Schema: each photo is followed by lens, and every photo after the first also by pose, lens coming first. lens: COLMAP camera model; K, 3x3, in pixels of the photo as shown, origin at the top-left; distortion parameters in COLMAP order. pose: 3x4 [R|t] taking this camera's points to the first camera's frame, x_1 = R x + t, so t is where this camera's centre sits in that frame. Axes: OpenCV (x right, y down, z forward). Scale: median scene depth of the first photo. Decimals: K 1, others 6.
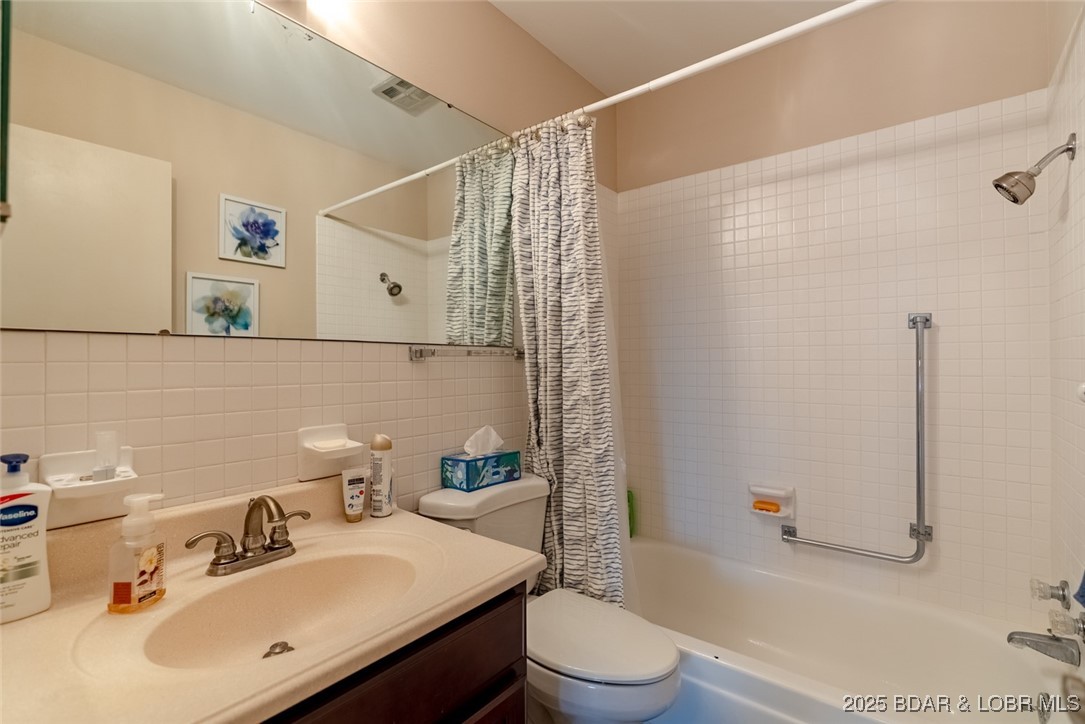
lens RADIAL K [[490.2, 0, 540.6], [0, 490.2, 361.0], [0, 0, 1]] dist [-0.012486, 0.004278]
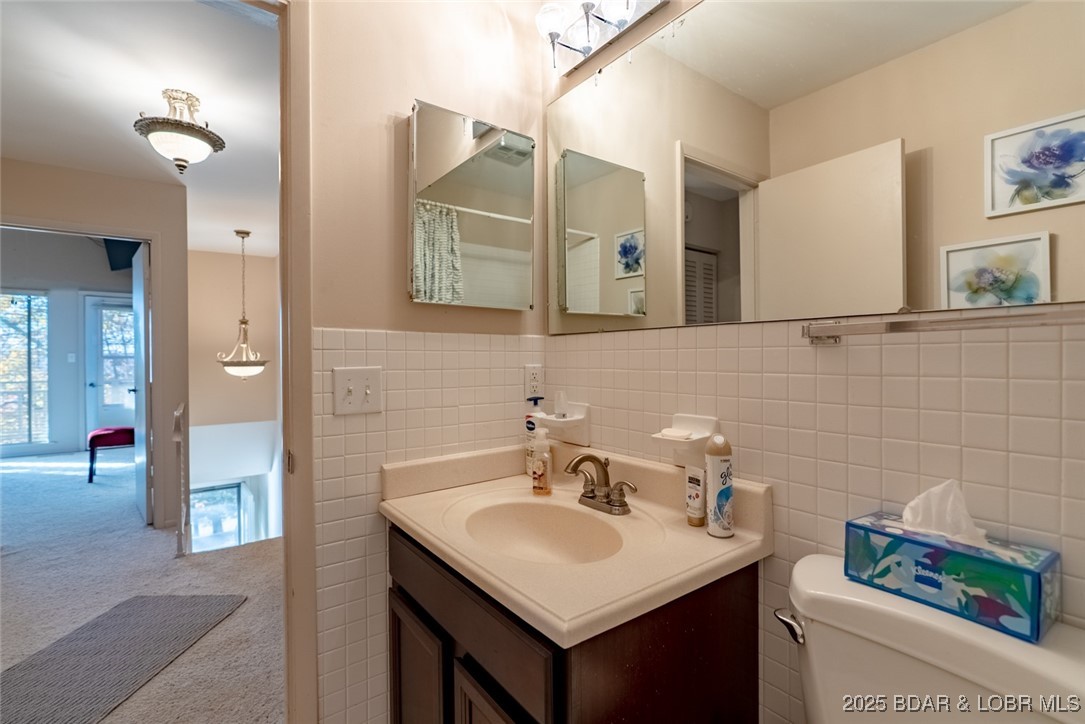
lens RADIAL K [[490.2, 0, 537.3], [0, 490.2, 361.3], [0, 0, 1]] dist [-0.012486, 0.004278]
pose [[-0.250055, 0.011787, -0.968160, 0.291049], [0.007239, 0.999921, 0.010304, 0.007808], [0.968205, -0.004432, -0.250121, 0.491137]]
